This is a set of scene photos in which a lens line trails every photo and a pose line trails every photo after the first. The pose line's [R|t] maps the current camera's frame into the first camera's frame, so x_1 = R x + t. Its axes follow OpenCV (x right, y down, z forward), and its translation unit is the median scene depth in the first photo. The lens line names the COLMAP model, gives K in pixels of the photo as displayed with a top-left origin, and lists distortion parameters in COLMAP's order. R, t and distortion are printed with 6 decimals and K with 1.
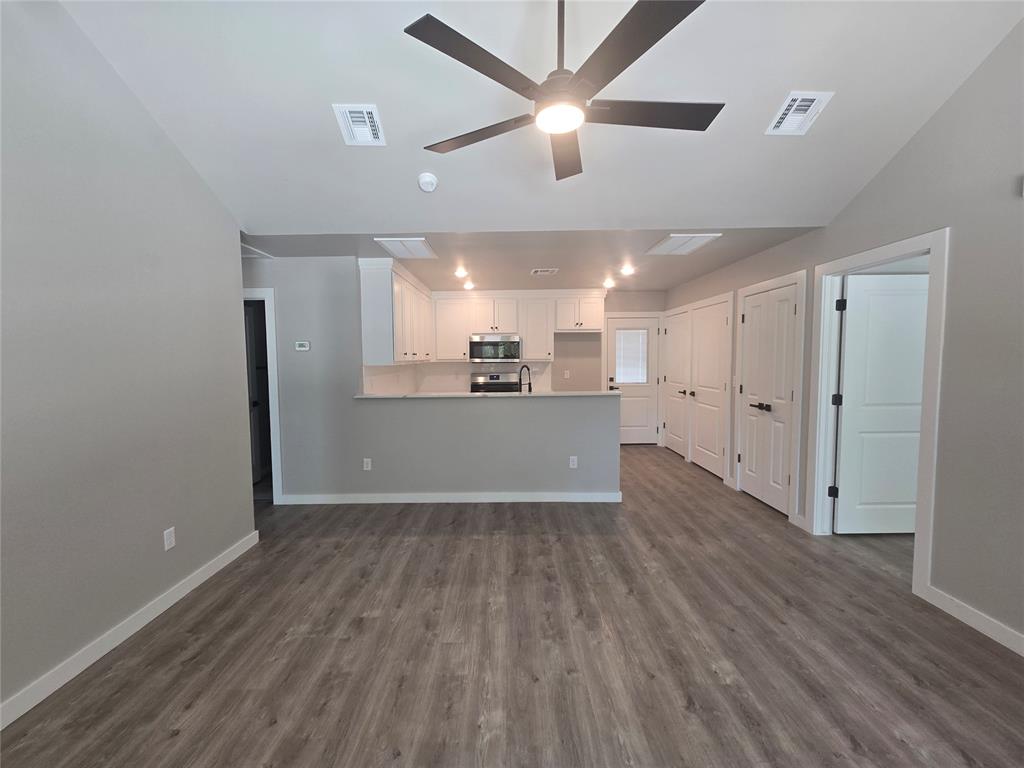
lens RADIAL K [[417.4, 0, 506.5], [0, 417.4, 382.8], [0, 0, 1]] dist [-0.000362, 0.000982]
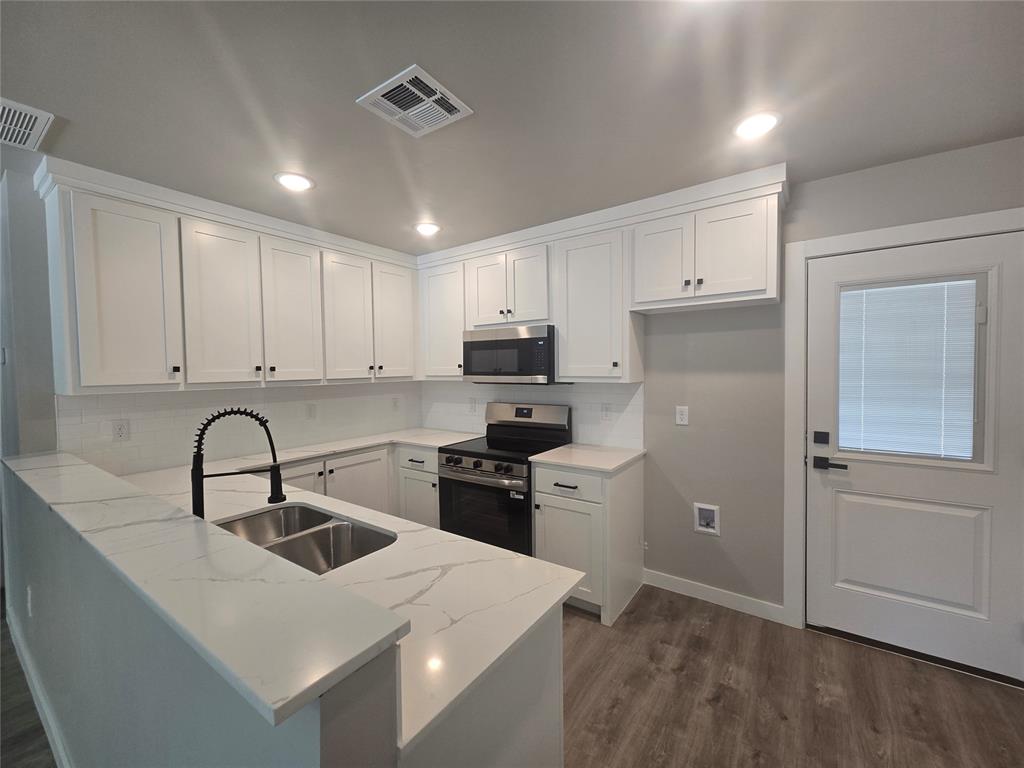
lens RADIAL K [[417.4, 0, 504.9], [0, 417.4, 383.9], [0, 0, 1]] dist [-0.000362, 0.000982]
pose [[0.811996, 0.019229, -0.583346, 0.398875], [-0.030154, 0.999505, -0.009026, -0.068404], [0.582883, 0.024919, 0.812174, 0.952324]]
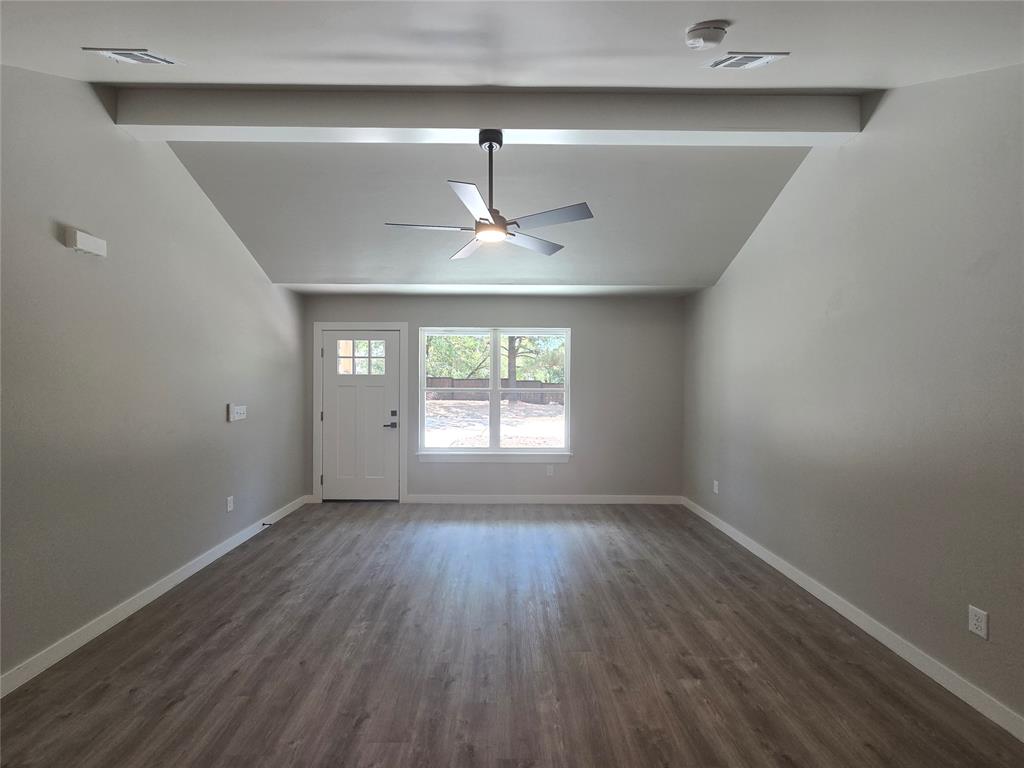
lens RADIAL K [[417.4, 0, 508.2], [0, 417.4, 379.3], [0, 0, 1]] dist [-0.000362, 0.000982]
pose [[-0.999821, 0.005582, -0.018089, 0.038111], [0.004410, 0.997928, 0.064182, -0.074757], [0.018410, 0.064091, -0.997774, 1.067131]]
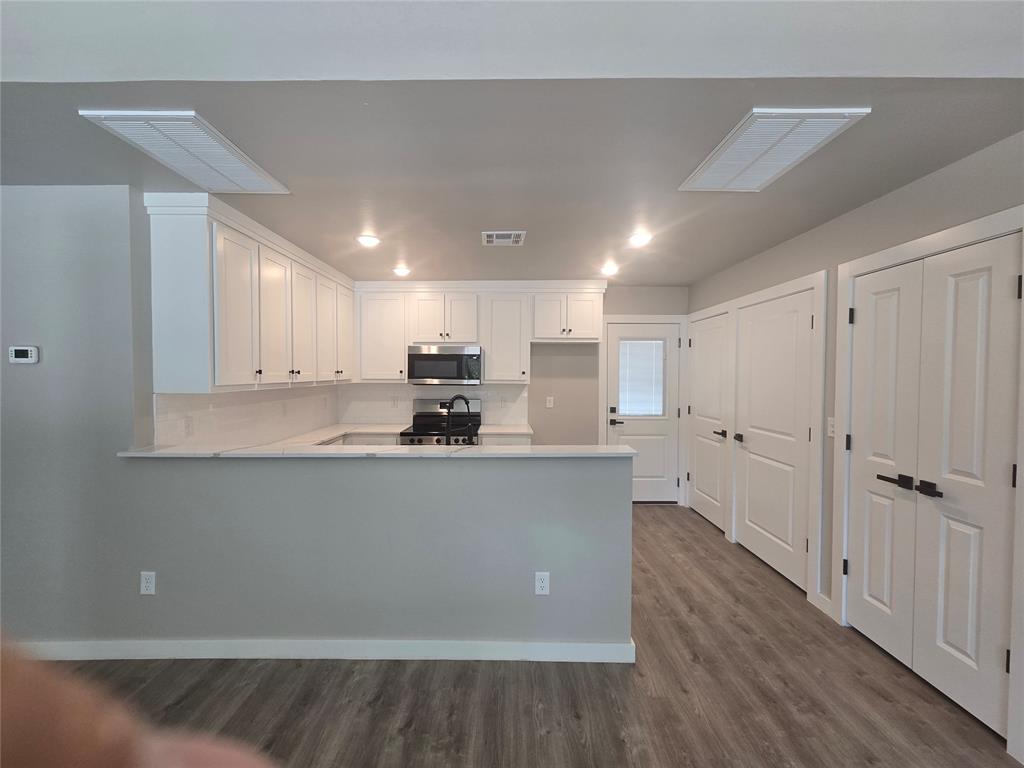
lens RADIAL K [[417.4, 0, 506.2], [0, 417.4, 384.1], [0, 0, 1]] dist [-0.000362, 0.000982]
pose [[0.999934, 0.011466, 0.000571, 0.116085], [-0.011438, 0.999317, -0.035125, -0.041509], [-0.000973, 0.035116, 0.999383, 0.486820]]
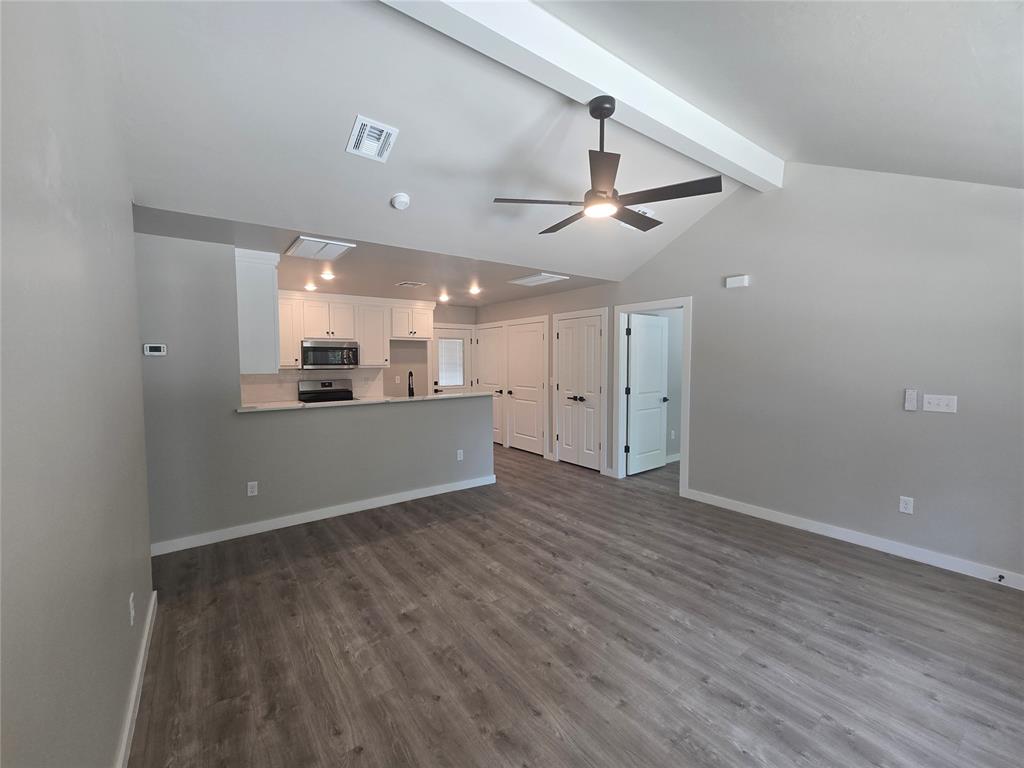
lens RADIAL K [[417.4, 0, 502.5], [0, 417.4, 382.9], [0, 0, 1]] dist [-0.000362, 0.000982]
pose [[0.806527, -0.027549, 0.590555, -0.436735], [0.033782, 0.999429, 0.000486, -0.006219], [-0.590231, 0.019558, 0.806997, -0.004095]]
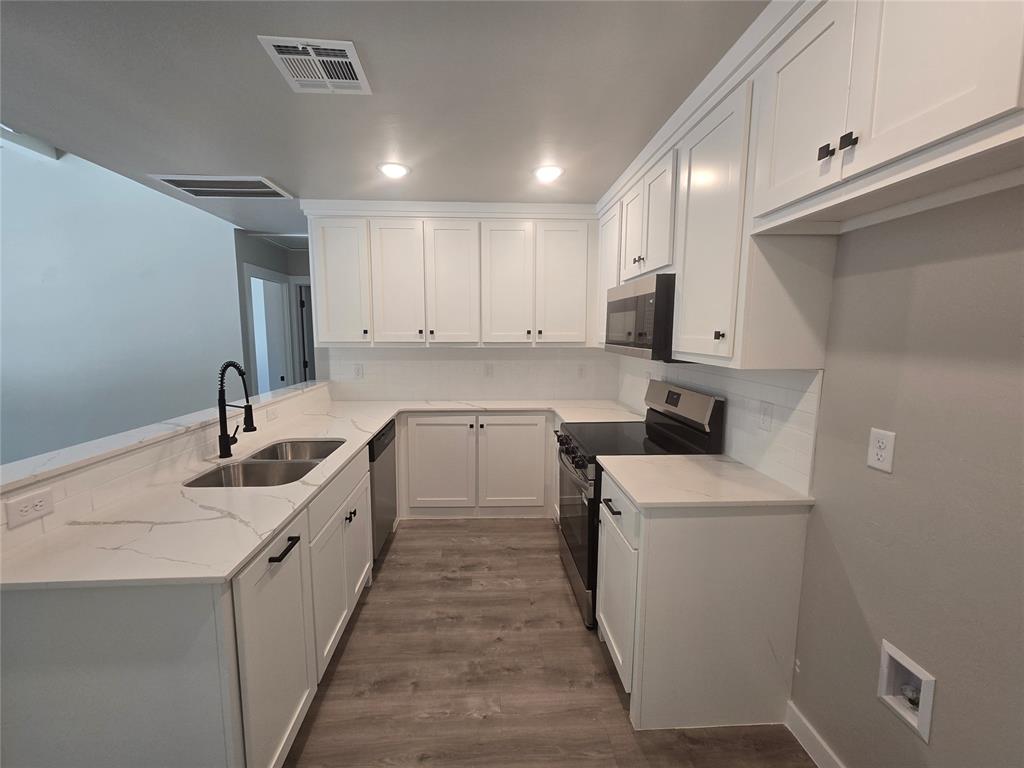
lens RADIAL K [[417.4, 0, 508.2], [0, 417.4, 383.9], [0, 0, 1]] dist [-0.000362, 0.000982]
pose [[0.056678, 0.133172, -0.989471, 0.522787], [-0.067062, 0.989334, 0.129312, -0.101785], [0.996138, 0.059026, 0.065004, 1.365593]]
